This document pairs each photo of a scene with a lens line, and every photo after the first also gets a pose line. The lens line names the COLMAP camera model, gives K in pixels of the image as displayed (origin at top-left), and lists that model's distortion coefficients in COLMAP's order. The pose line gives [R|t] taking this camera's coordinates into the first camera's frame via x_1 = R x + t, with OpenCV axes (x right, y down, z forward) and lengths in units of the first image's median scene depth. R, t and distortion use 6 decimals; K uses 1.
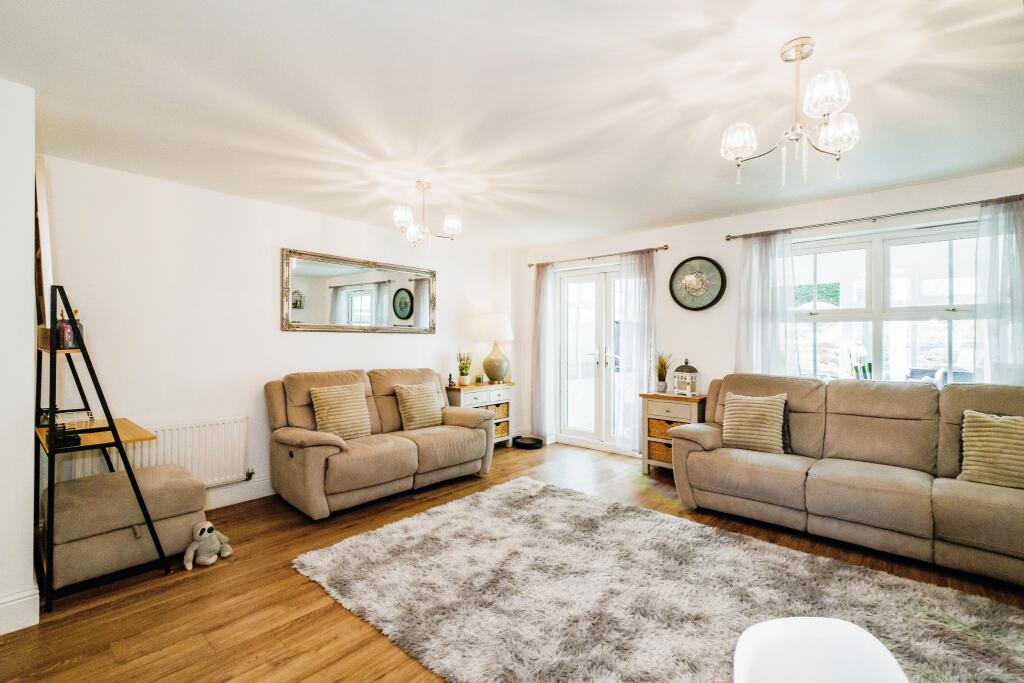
lens RADIAL K [[454.6, 0, 512.0], [0, 454.6, 341.5], [0, 0, 1]] dist [-0.000211, -0.001207]
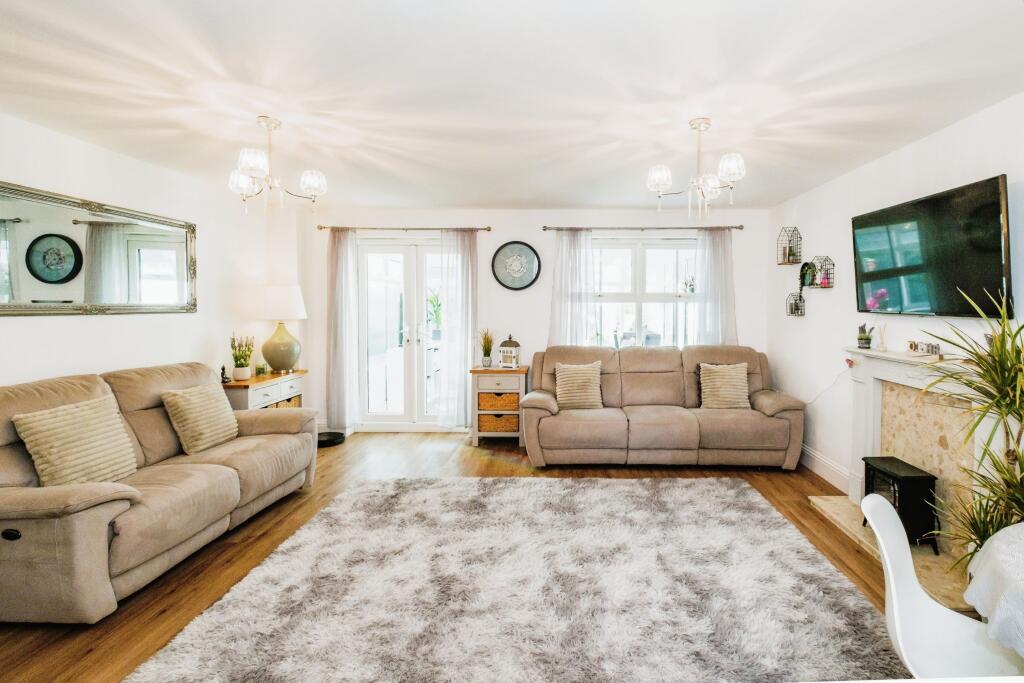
lens RADIAL K [[469.2, 0, 571.6], [0, 469.2, 320.4], [0, 0, 1]] dist [-0.000330, -0.001377]
pose [[0.743374, -0.023631, 0.668458, -0.319421], [0.002998, 0.999483, 0.031999, -0.038402], [-0.668869, -0.021783, 0.743061, 0.079931]]
